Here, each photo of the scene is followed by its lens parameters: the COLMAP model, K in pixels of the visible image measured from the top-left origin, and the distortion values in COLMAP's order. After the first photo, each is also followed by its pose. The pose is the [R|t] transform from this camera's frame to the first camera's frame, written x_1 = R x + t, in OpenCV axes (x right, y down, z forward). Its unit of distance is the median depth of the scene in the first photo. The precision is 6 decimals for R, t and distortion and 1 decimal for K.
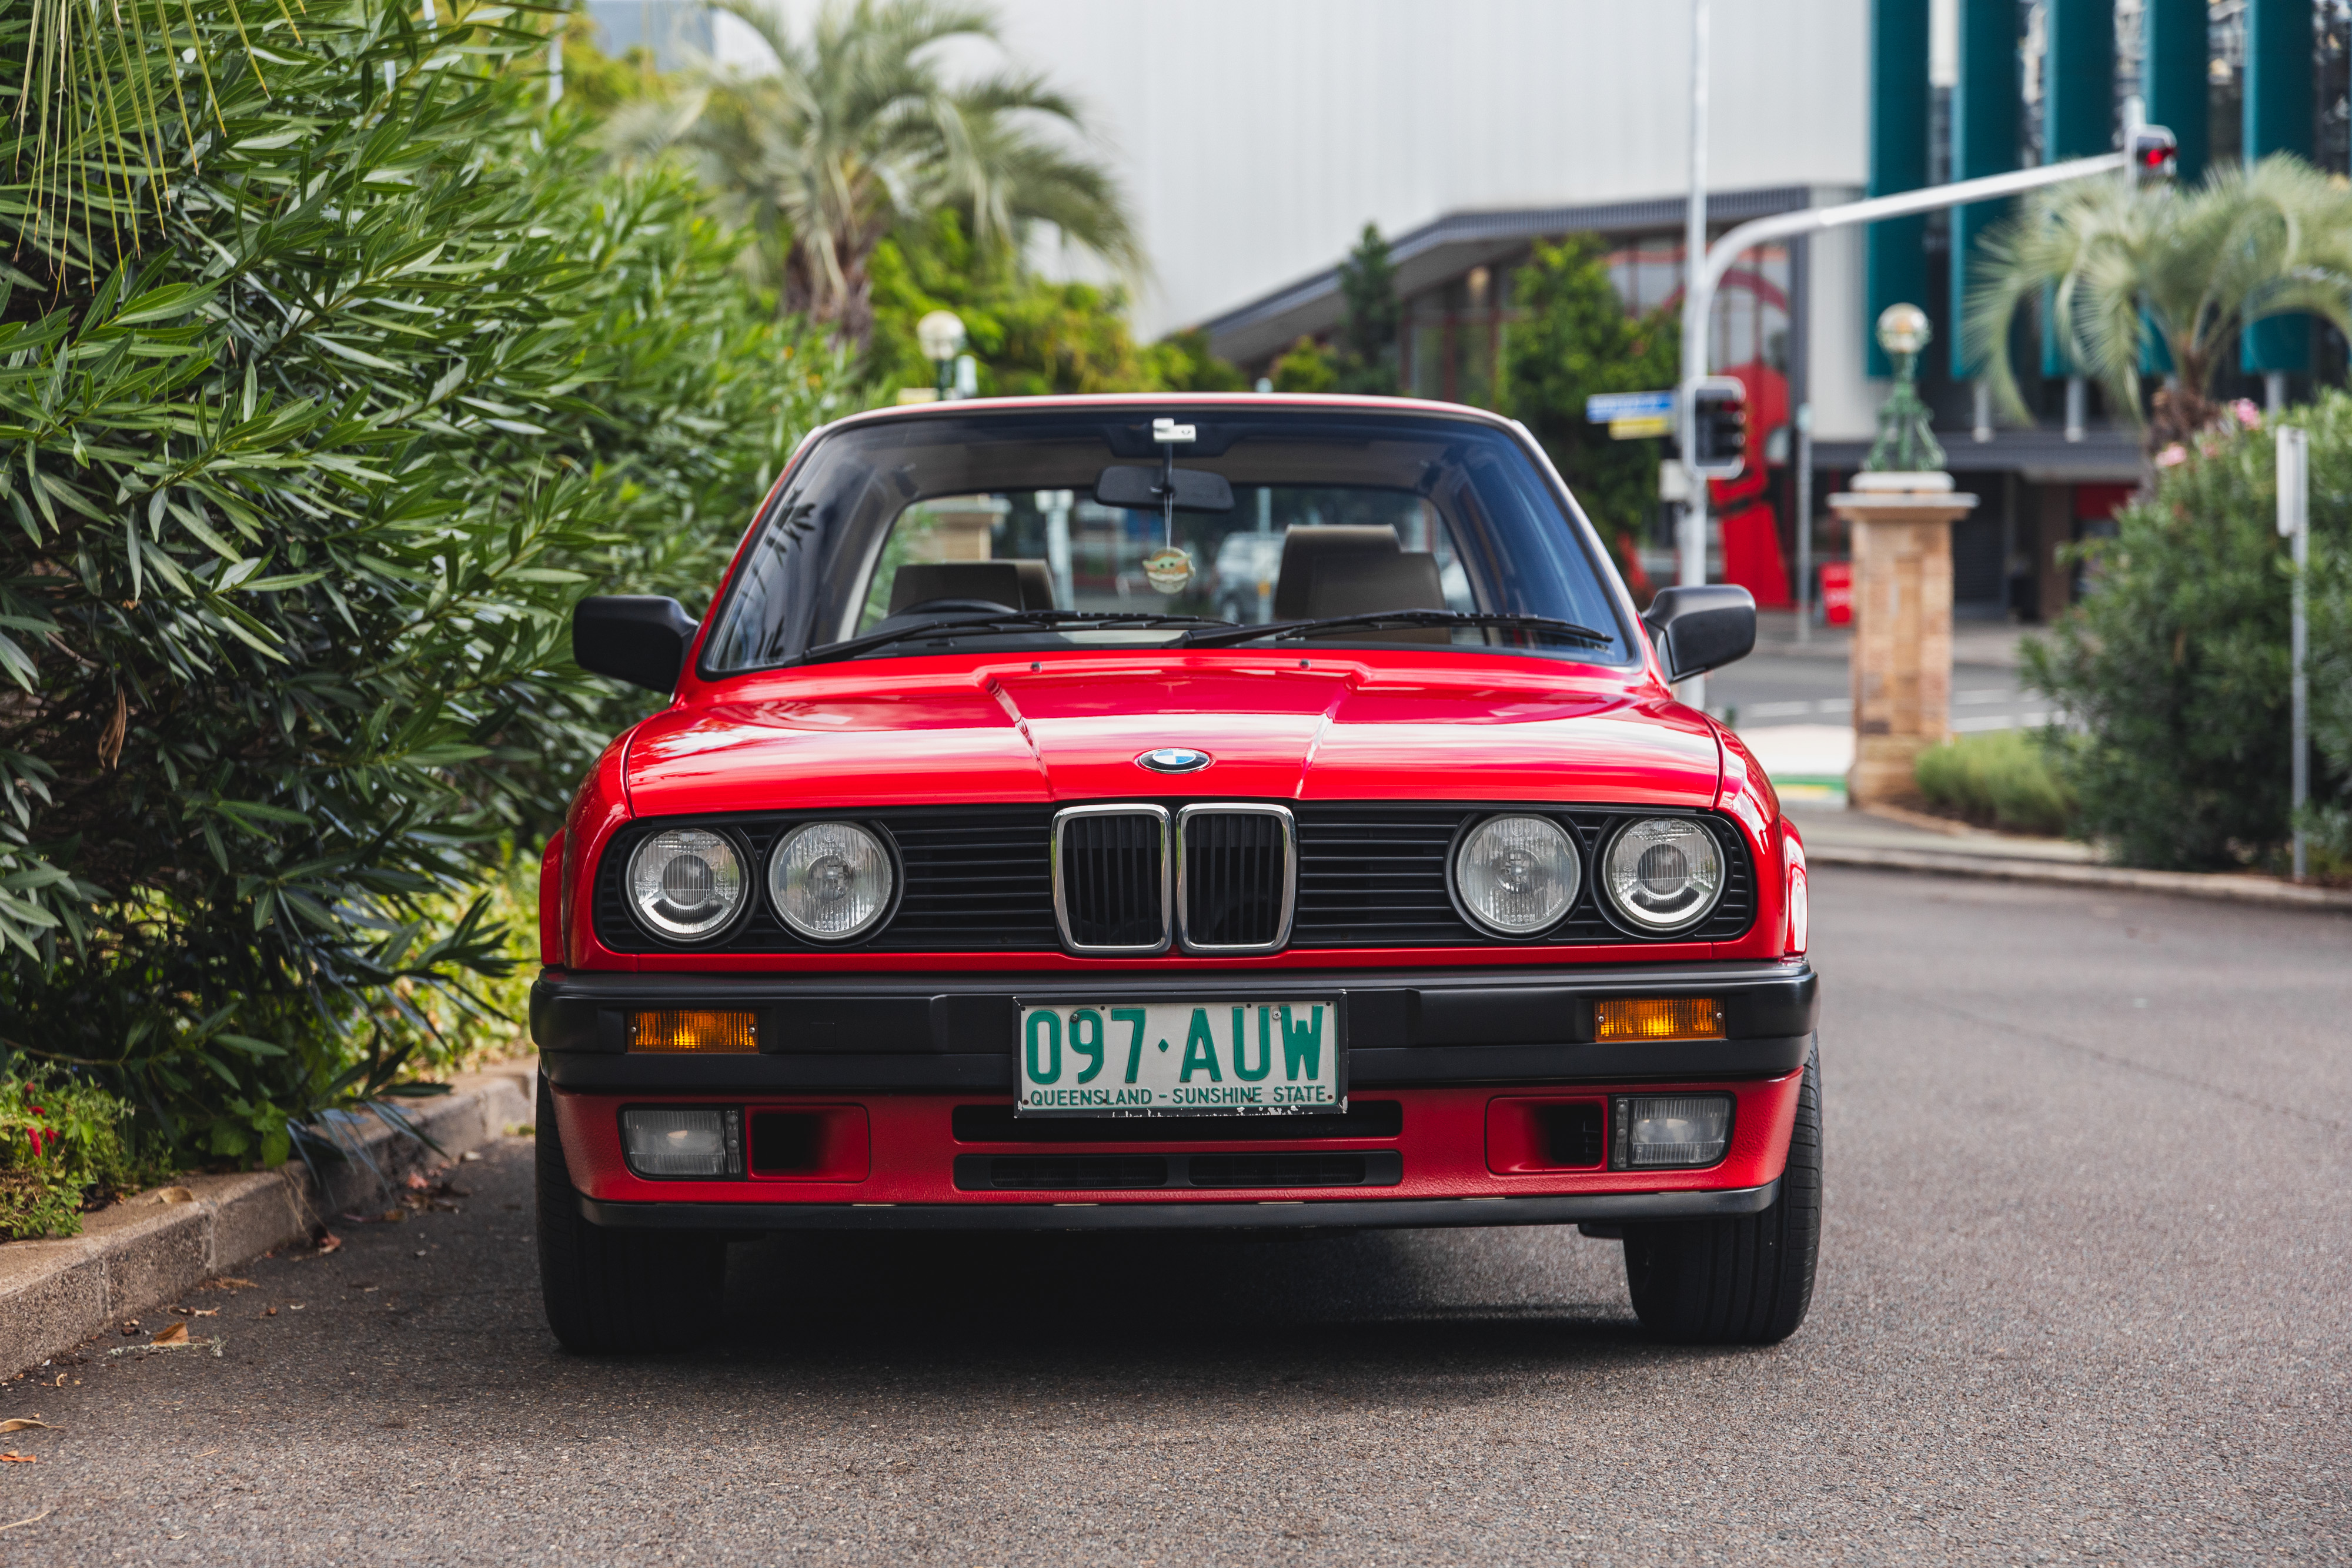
lens RADIAL K [[4737.7, 0, 1176.0], [0, 4737.7, 784.0], [0, 0, 1]] dist [0.019757, 0.149748]
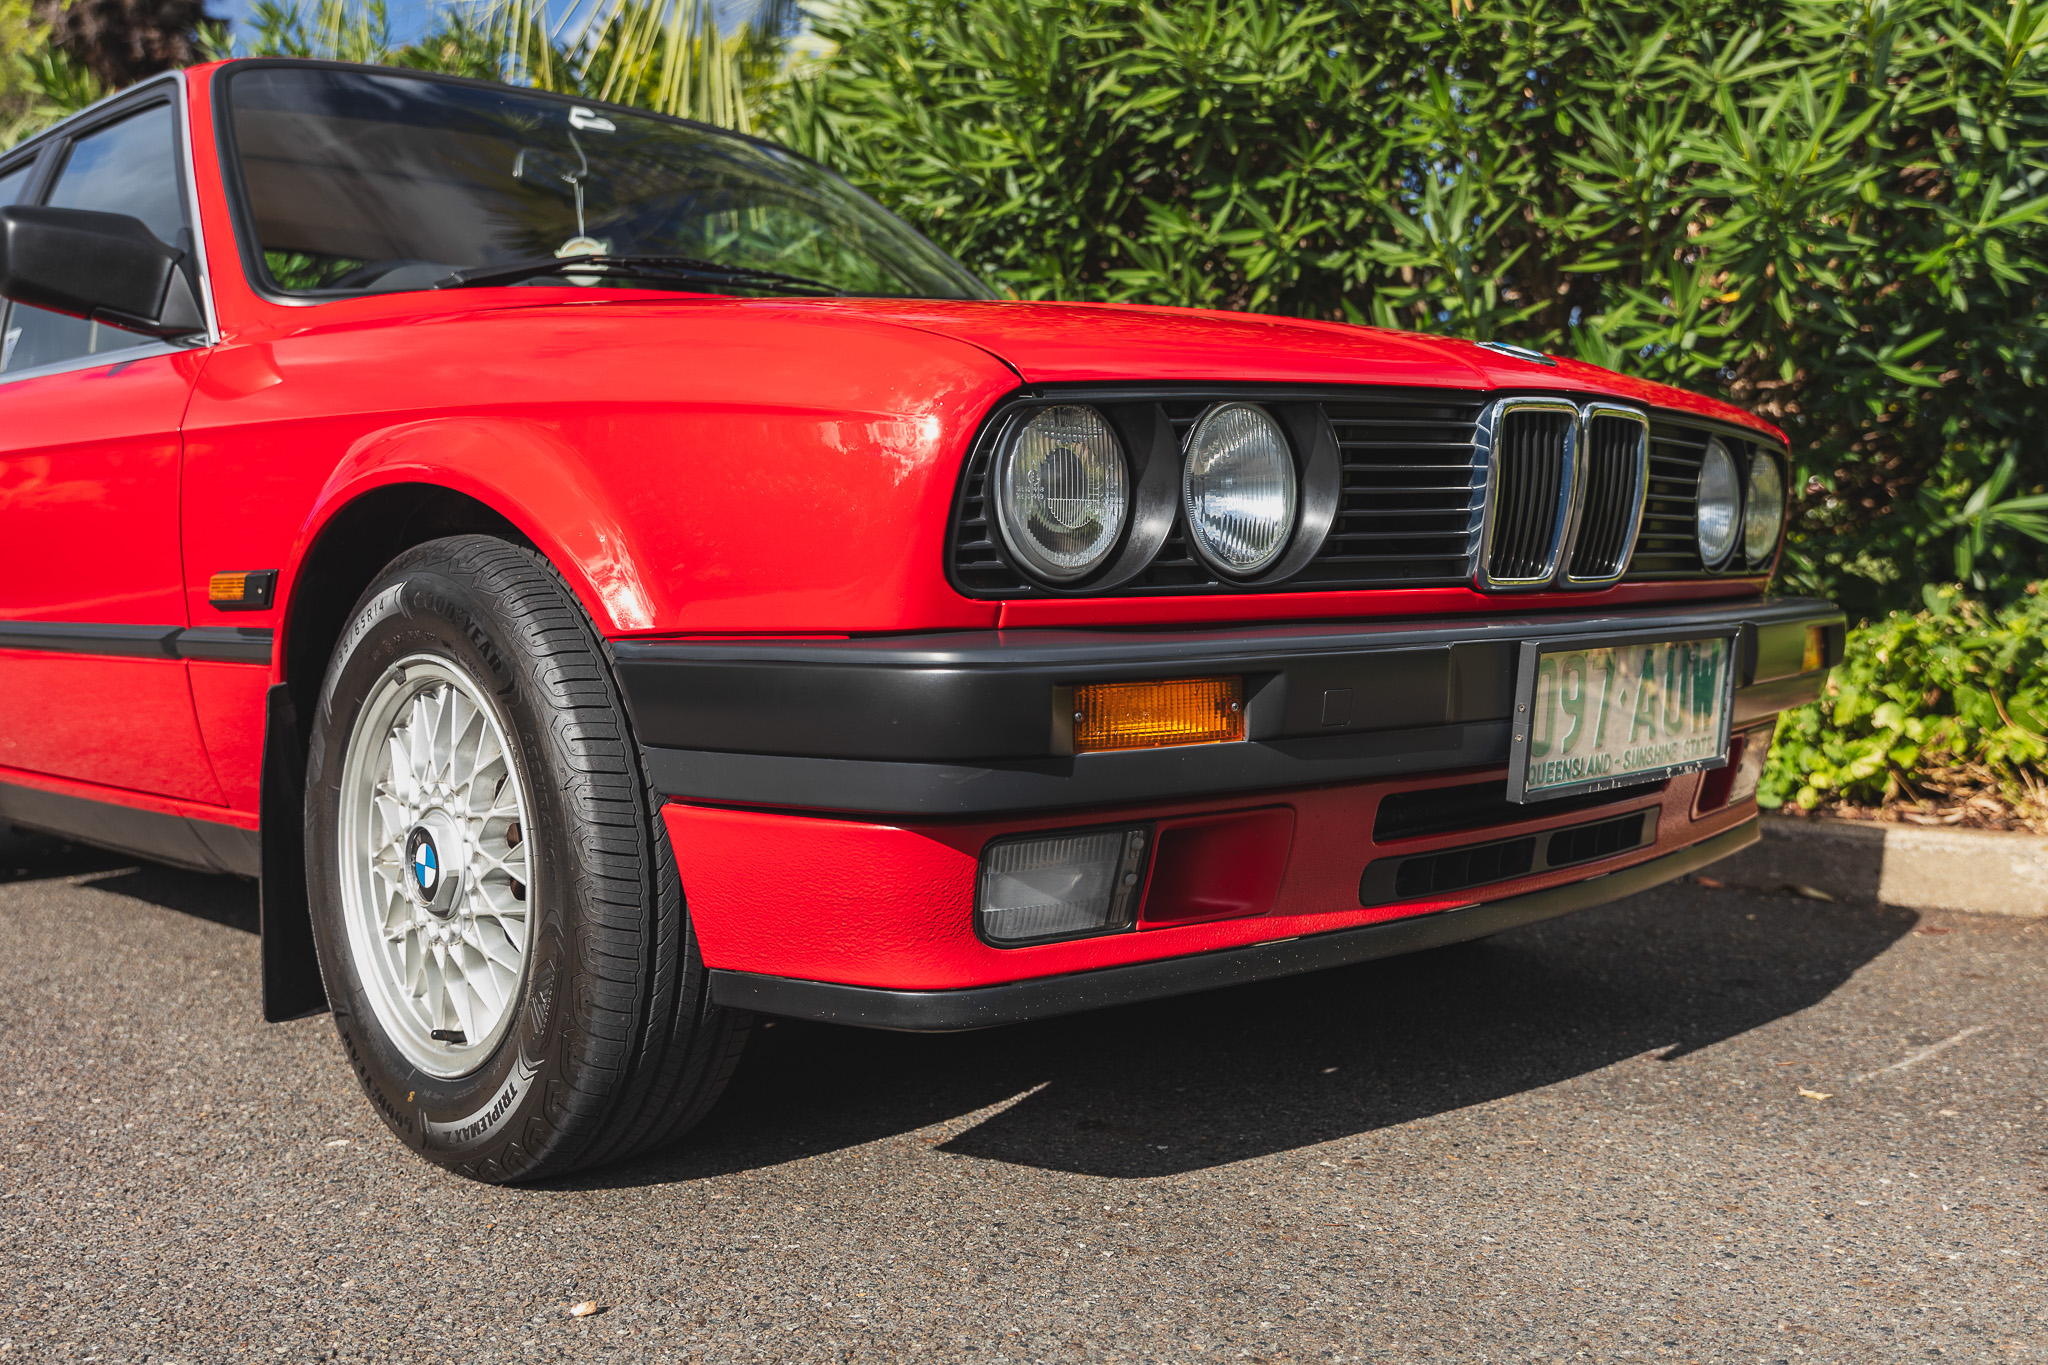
lens RADIAL K [[1987.7, 0, 1018.1], [0, 1987.7, 649.0], [0, 0, 1]] dist [-0.012116, -0.008830]
pose [[0.715863, -0.028941, 0.697640, -0.309261], [0.011807, 0.999500, 0.029347, 0.035617], [-0.698140, -0.012771, 0.715847, 0.830454]]
